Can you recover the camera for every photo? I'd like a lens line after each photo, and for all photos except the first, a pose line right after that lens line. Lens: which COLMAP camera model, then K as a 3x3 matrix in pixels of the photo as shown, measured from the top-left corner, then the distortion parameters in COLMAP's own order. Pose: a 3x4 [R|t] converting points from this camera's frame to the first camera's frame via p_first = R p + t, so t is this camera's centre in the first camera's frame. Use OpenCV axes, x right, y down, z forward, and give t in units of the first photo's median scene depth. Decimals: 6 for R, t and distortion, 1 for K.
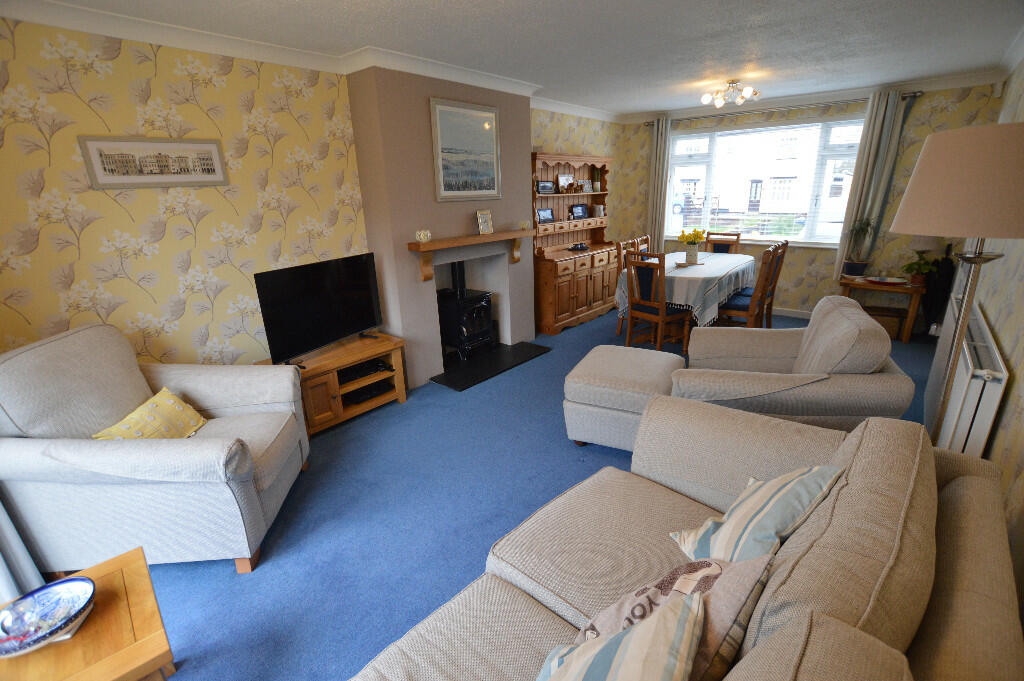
lens RADIAL K [[457.8, 0, 512.6], [0, 457.8, 346.2], [0, 0, 1]] dist [-0.026144, -0.000018]
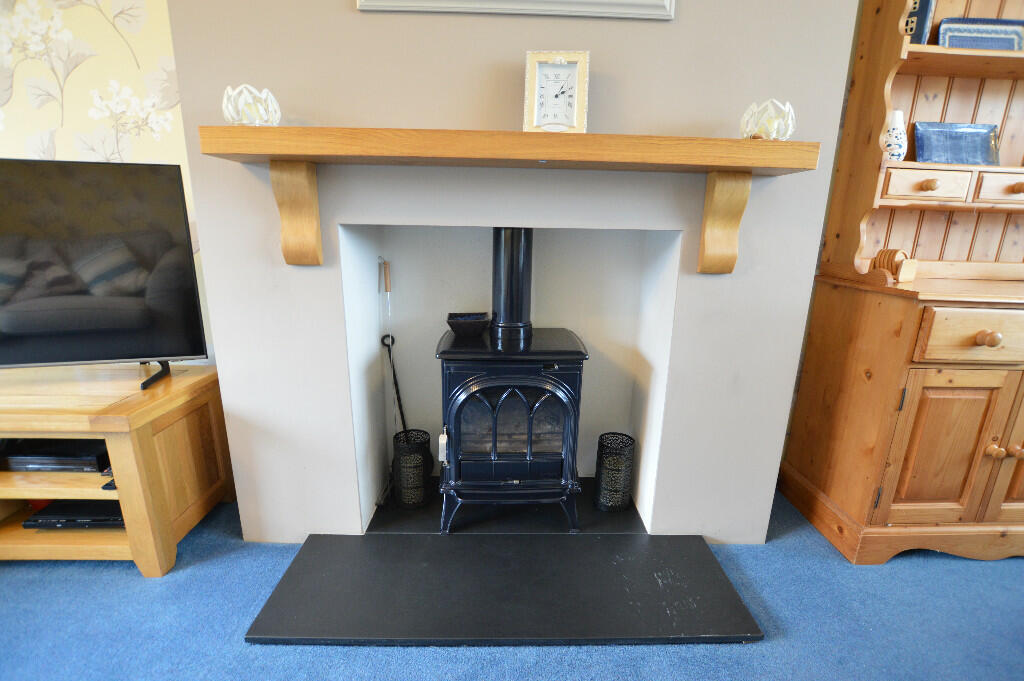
lens RADIAL K [[457.8, 0, 512.6], [0, 457.8, 346.2], [0, 0, 1]] dist [-0.026144, -0.000018]
pose [[0.667682, 0.231416, -0.707565, 0.124324], [-0.277576, 0.959305, 0.051821, -0.114554], [0.690762, 0.161803, 0.704746, 0.693316]]
